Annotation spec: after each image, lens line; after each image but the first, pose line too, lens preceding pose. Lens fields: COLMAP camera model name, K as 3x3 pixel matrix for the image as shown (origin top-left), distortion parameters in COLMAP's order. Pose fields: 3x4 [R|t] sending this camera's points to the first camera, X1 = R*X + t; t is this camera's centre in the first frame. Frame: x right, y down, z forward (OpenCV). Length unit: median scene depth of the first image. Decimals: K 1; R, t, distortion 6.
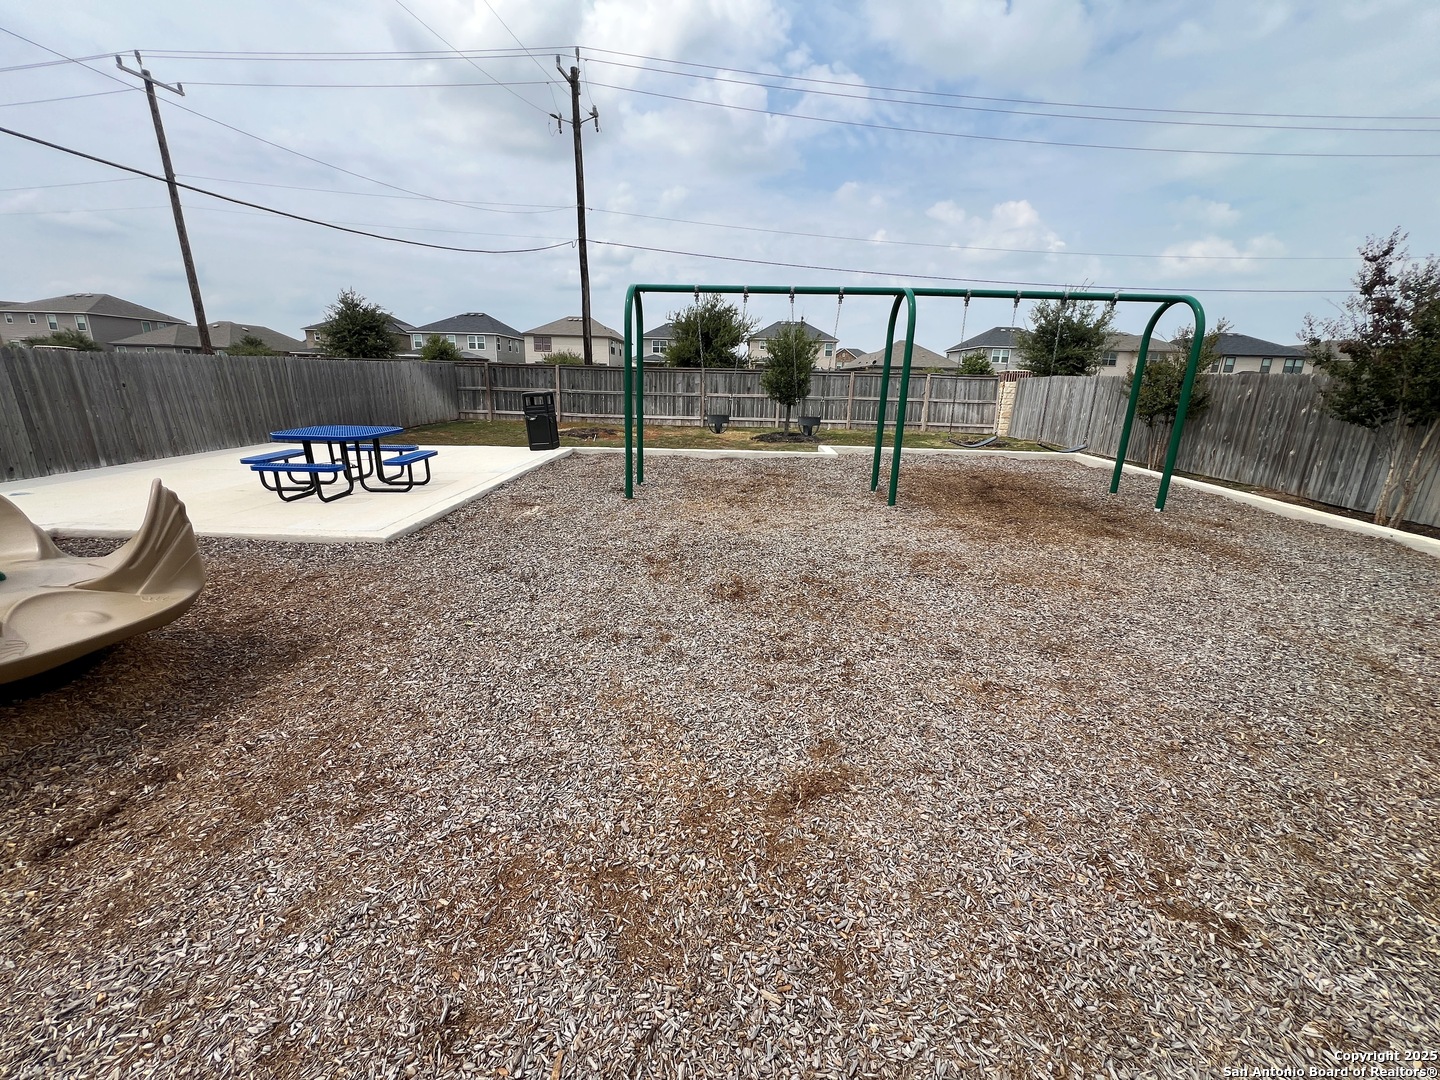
lens RADIAL K [[581.0, 0, 713.5], [0, 581.0, 525.5], [0, 0, 1]] dist [-0.000273, 0.000322]
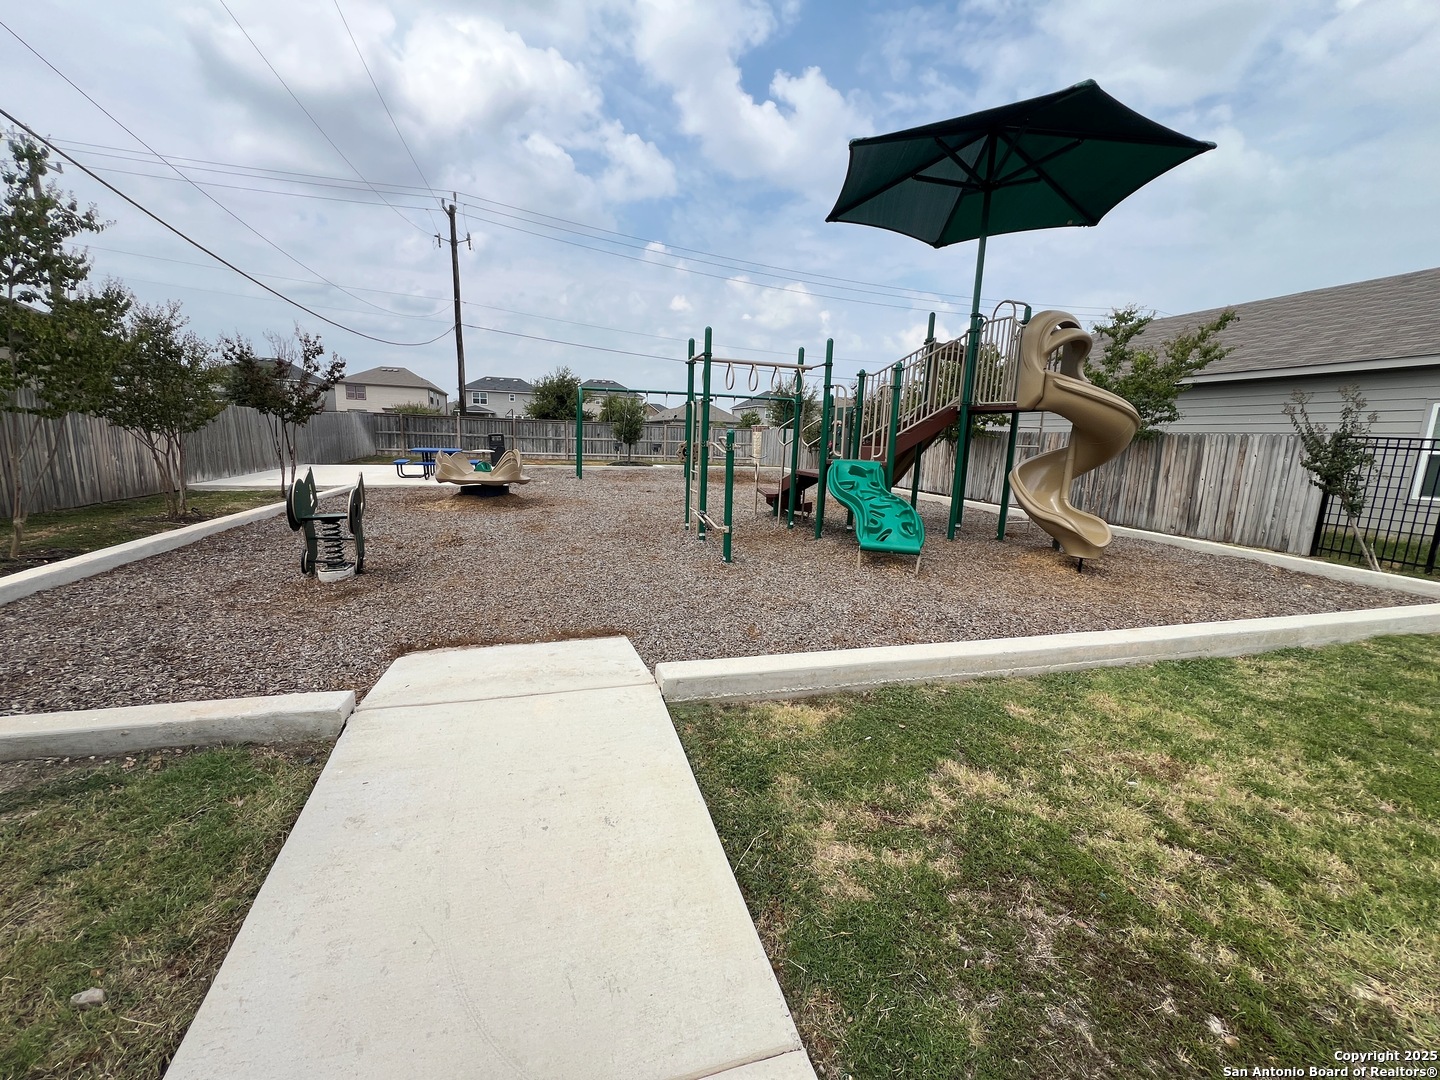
lens RADIAL K [[581.0, 0, 713.0], [0, 581.0, 542.0], [0, 0, 1]] dist [-0.000273, 0.000322]
pose [[0.957093, -0.050152, 0.285406, -0.074057], [0.066476, 0.996643, -0.047795, 0.113266], [-0.282051, 0.064717, 0.957214, -0.421566]]
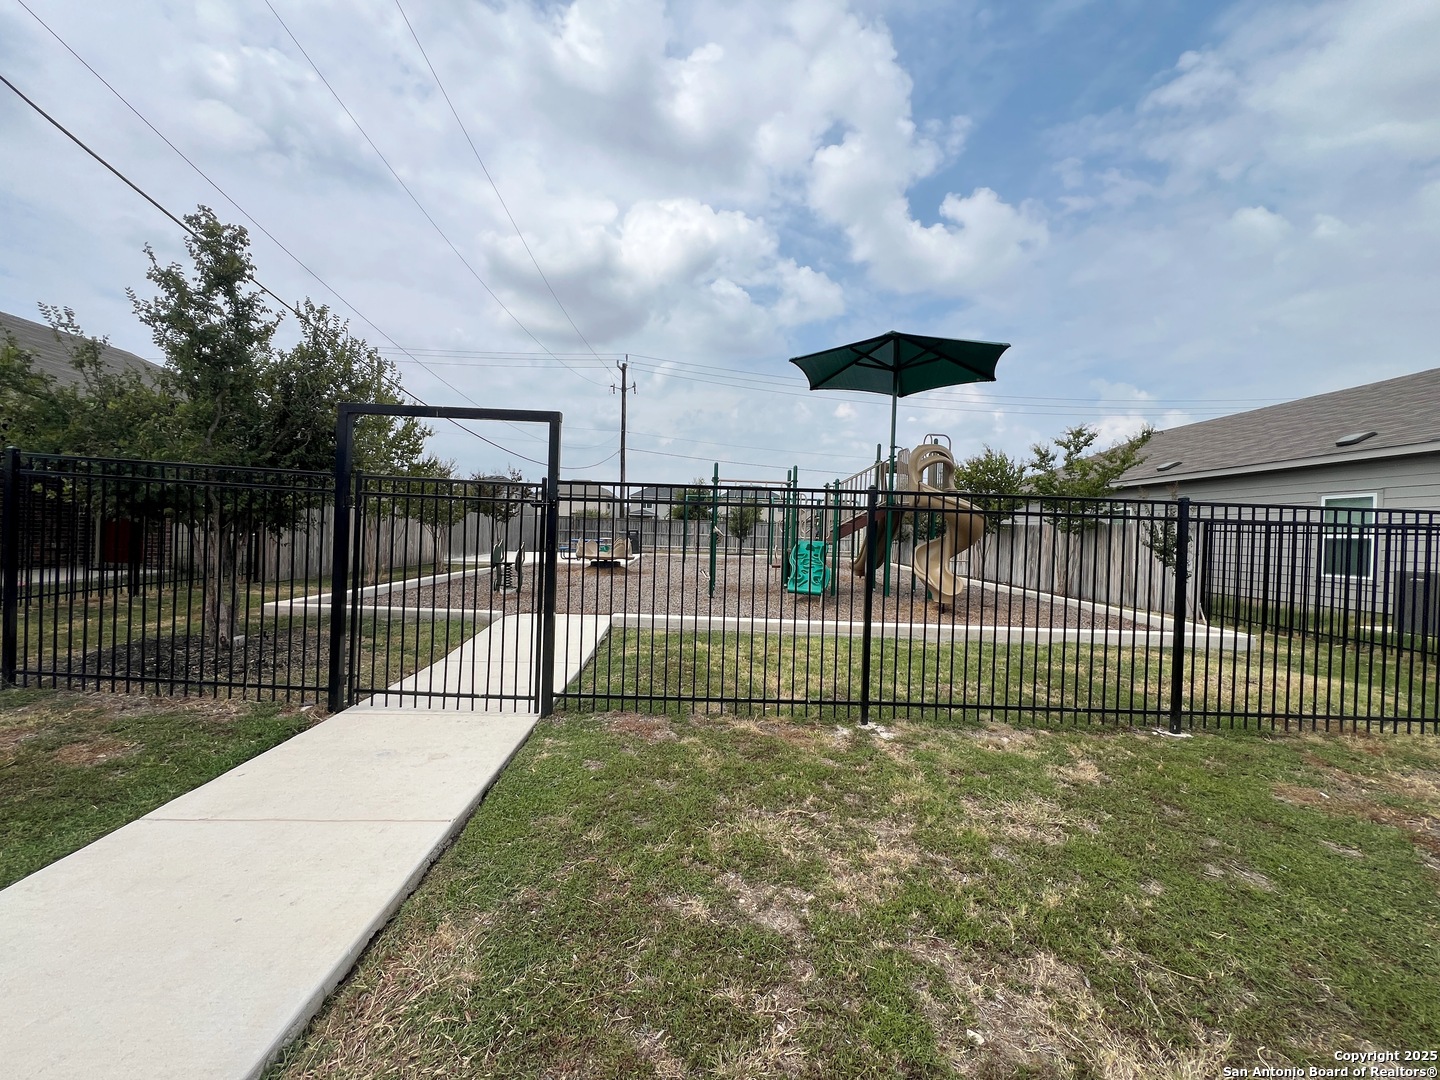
lens RADIAL K [[581.0, 0, 716.2], [0, 581.0, 536.4], [0, 0, 1]] dist [-0.000273, 0.000322]
pose [[0.999896, 0.001084, 0.014401, 0.029809], [0.002304, 0.972436, -0.233160, 0.185187], [-0.014256, 0.233169, 0.972332, -0.673005]]
